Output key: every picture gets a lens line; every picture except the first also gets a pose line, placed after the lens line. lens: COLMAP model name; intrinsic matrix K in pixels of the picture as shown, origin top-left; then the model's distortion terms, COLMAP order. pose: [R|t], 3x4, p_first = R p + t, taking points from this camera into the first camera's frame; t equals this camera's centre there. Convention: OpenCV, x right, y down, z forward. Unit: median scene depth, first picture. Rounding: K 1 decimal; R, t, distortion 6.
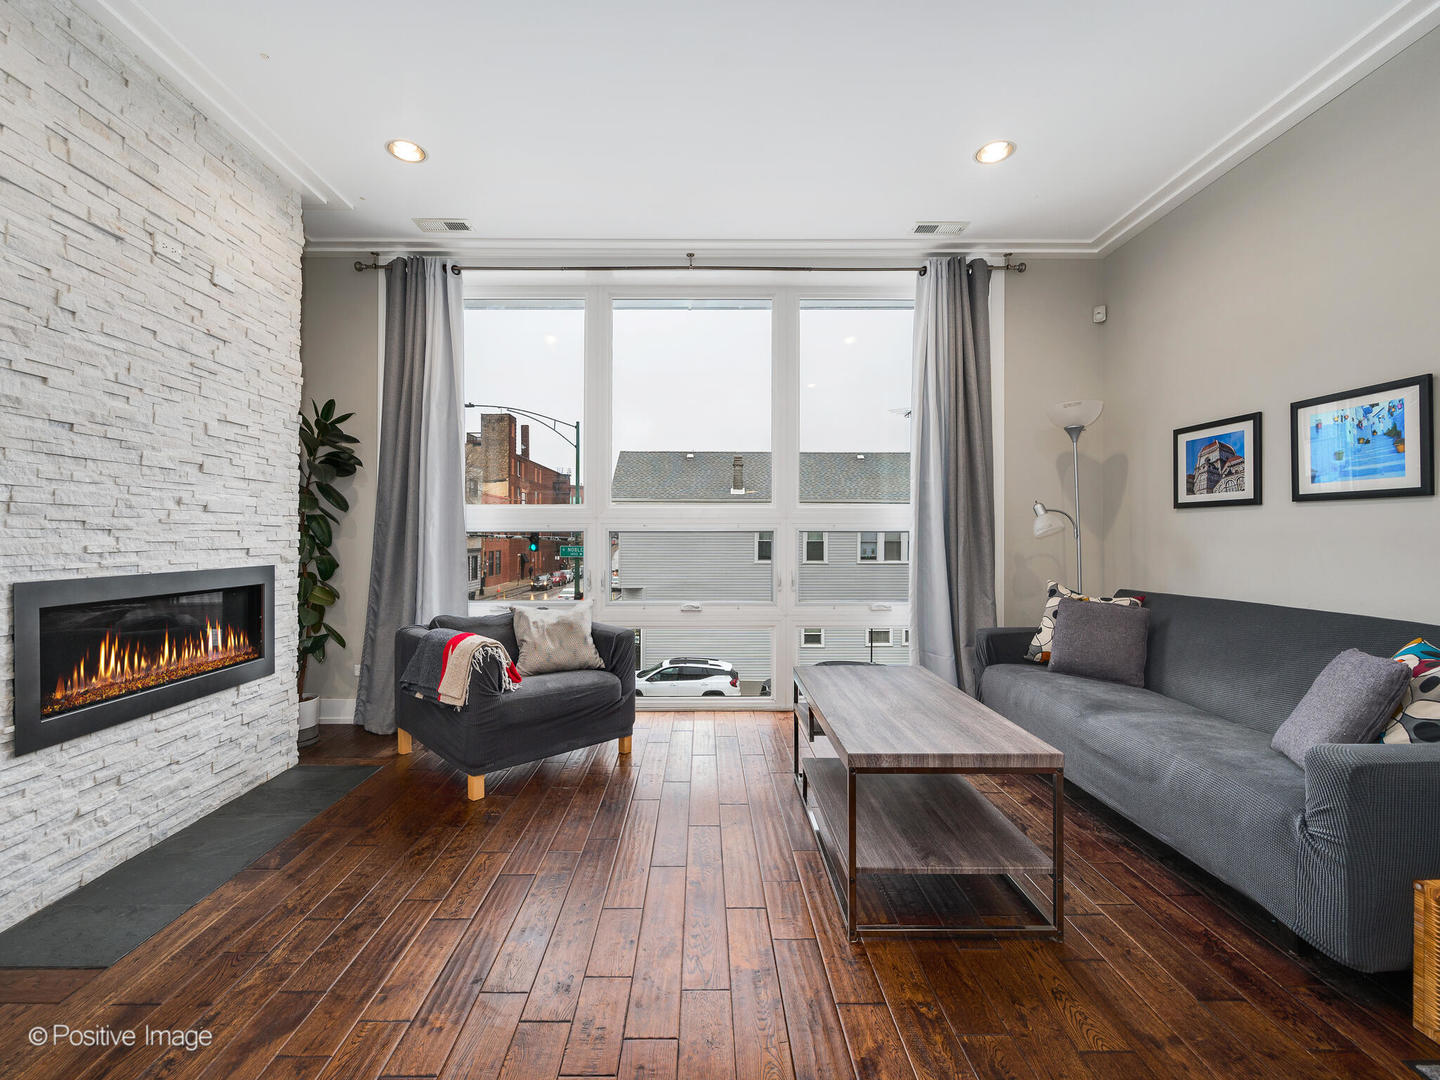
lens RADIAL K [[653.6, 0, 687.5], [0, 653.6, 527.6], [0, 0, 1]] dist [0.002304, -0.000057]
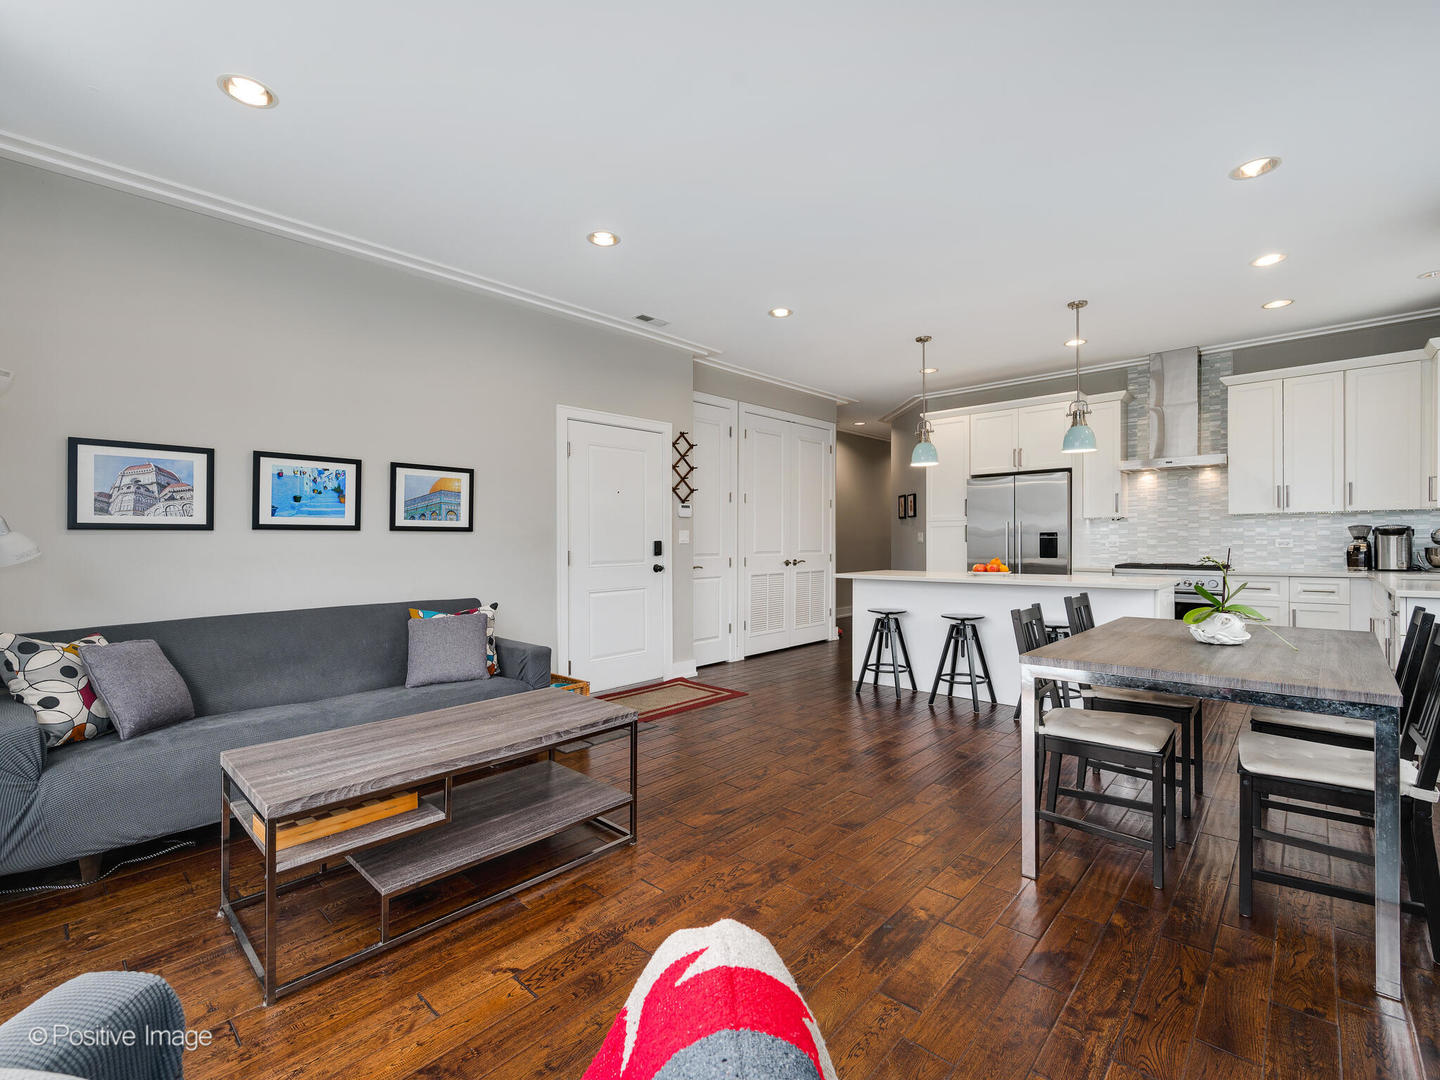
lens RADIAL K [[638.4, 0, 744.1], [0, 638.4, 543.8], [0, 0, 1]] dist [0.013744, -0.001814]
pose [[-0.764516, 0.002411, 0.644600, -0.500506], [0.001605, 0.999997, -0.001836, -0.007844], [-0.644603, -0.000369, -0.764518, 1.155864]]
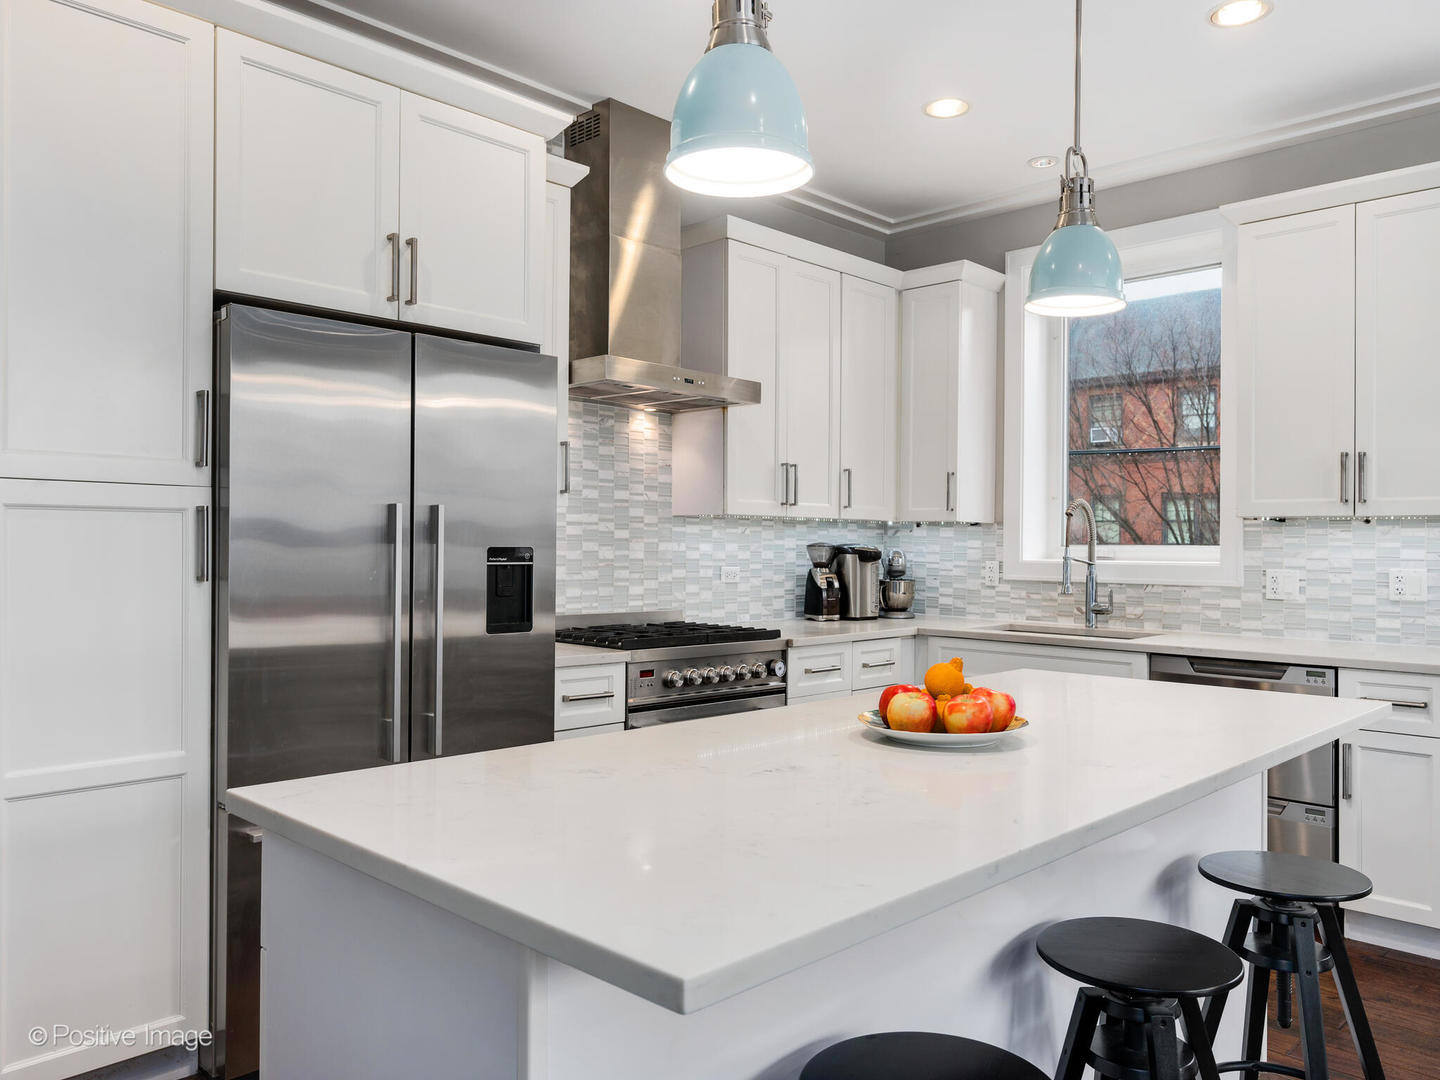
lens RADIAL K [[1069.2, 0, 732.7], [0, 1069.2, 535.0], [0, 0, 1]] dist [0.002520, 0.007838]
pose [[-0.676497, -0.014437, -0.736304, 0.680643], [-0.003246, 0.999857, -0.016623, -0.042392], [0.736438, -0.008856, -0.676447, -0.183644]]
